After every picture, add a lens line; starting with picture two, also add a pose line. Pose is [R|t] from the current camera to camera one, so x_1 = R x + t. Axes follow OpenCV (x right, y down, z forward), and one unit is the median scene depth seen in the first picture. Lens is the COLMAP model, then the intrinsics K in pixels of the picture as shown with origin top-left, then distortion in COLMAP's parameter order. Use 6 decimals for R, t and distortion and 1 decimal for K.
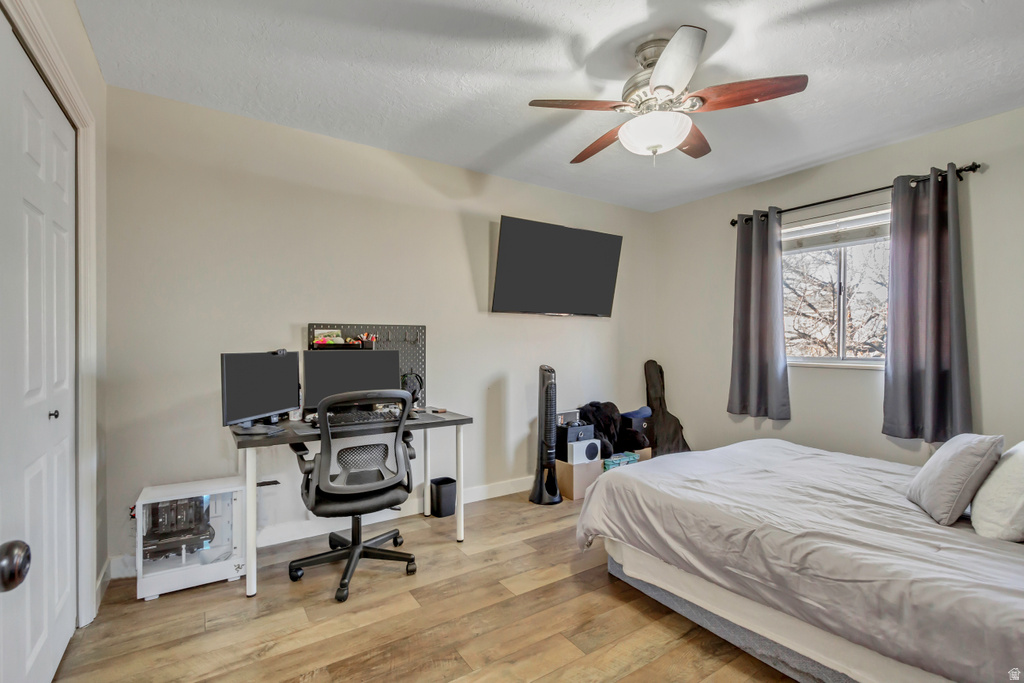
lens RADIAL K [[470.2, 0, 505.6], [0, 470.2, 342.0], [0, 0, 1]] dist [0.010125, -0.003245]
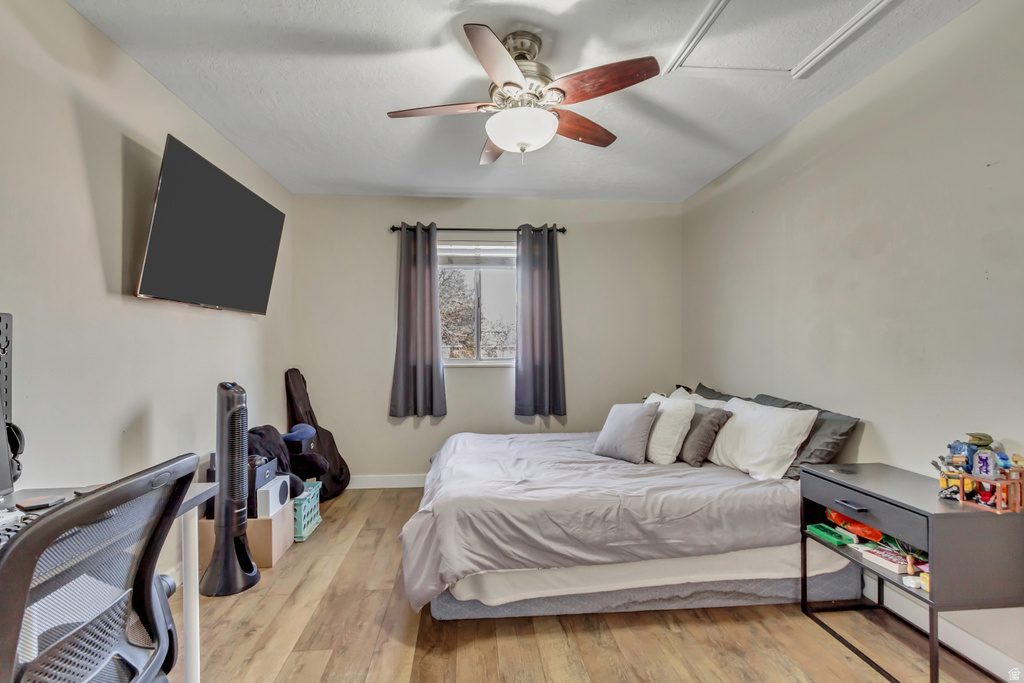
lens RADIAL K [[470.2, 0, 508.5], [0, 470.2, 343.4], [0, 0, 1]] dist [0.010125, -0.003245]
pose [[0.471759, -0.000471, 0.881727, -0.505162], [0.006261, 0.999976, -0.002816, -0.003317], [-0.881705, 0.006849, 0.471751, 0.530530]]
